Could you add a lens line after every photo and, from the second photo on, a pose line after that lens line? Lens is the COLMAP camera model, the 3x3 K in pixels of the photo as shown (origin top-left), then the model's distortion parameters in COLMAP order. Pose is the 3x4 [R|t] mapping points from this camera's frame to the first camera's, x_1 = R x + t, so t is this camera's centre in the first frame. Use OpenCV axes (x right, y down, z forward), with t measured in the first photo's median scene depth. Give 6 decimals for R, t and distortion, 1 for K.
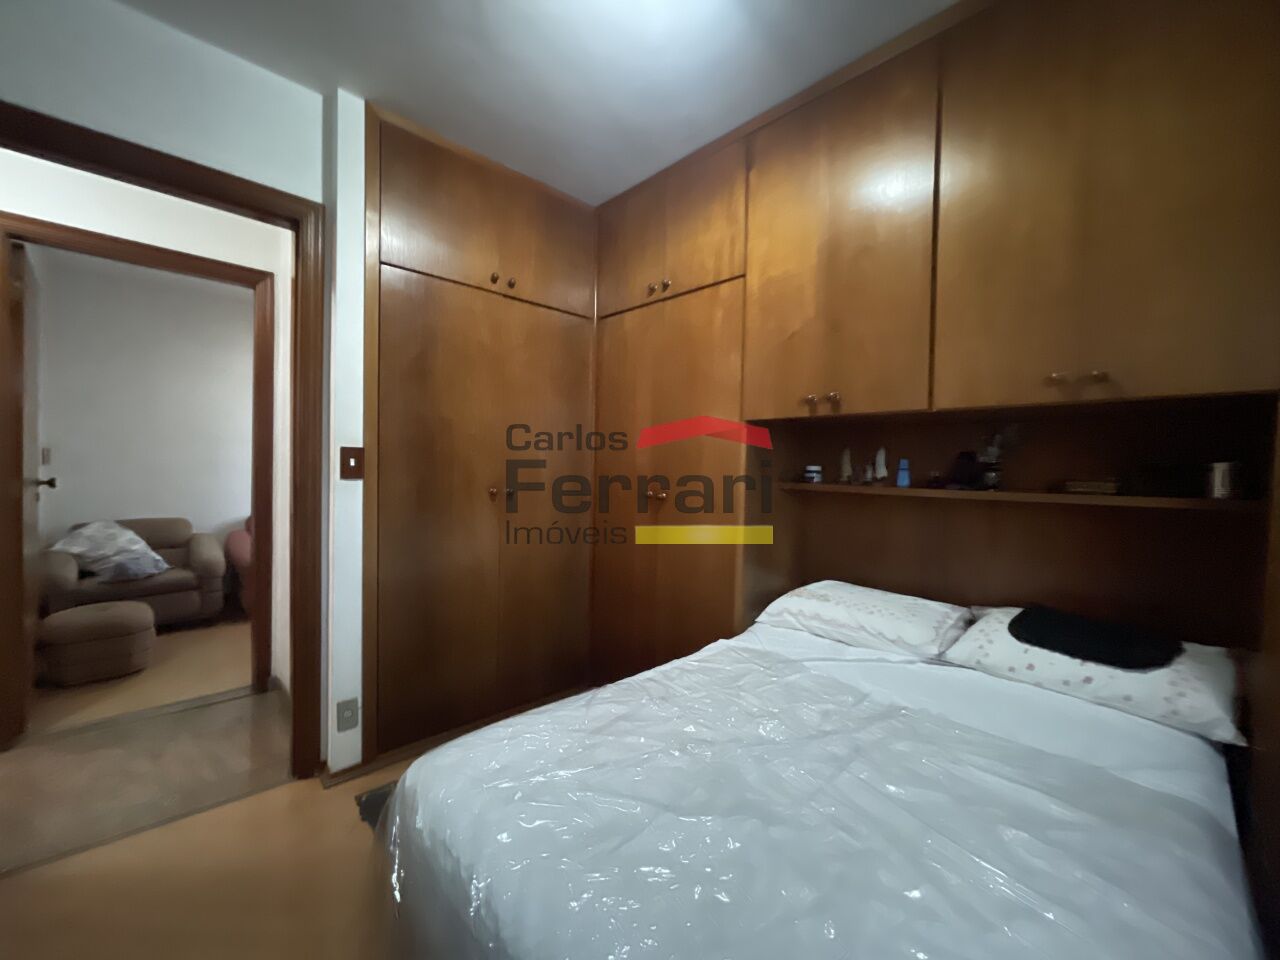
lens RADIAL K [[514.3, 0, 642.2], [0, 514.3, 476.3], [0, 0, 1]] dist [0.001316, -0.000233]
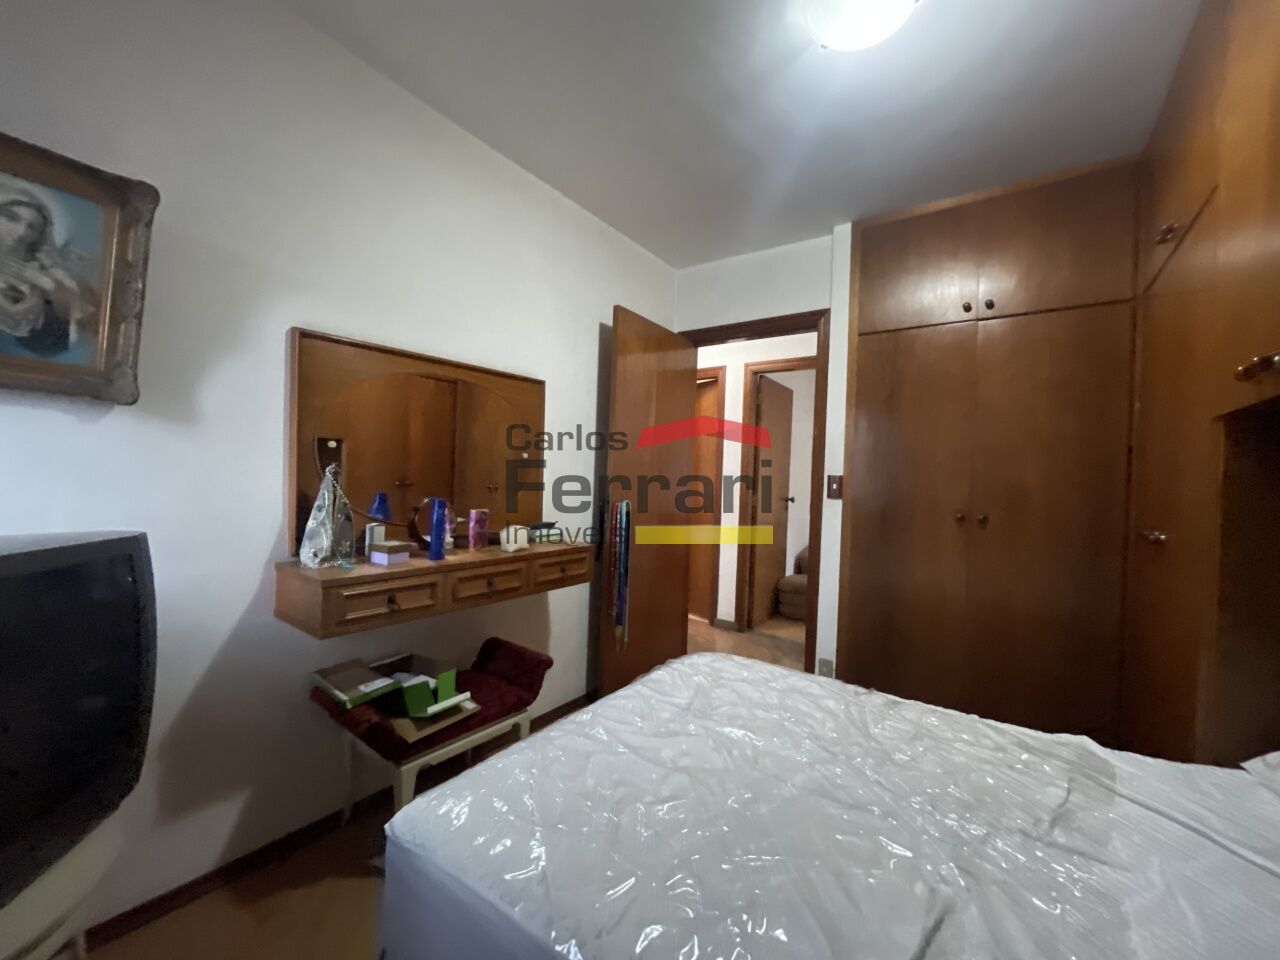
lens RADIAL K [[514.3, 0, 636.8], [0, 514.3, 475.4], [0, 0, 1]] dist [0.001316, -0.000233]
pose [[0.182776, -0.018918, -0.982973, 0.700405], [-0.049906, 0.998347, -0.028493, 0.008982], [0.981887, 0.054264, 0.181530, 0.233546]]
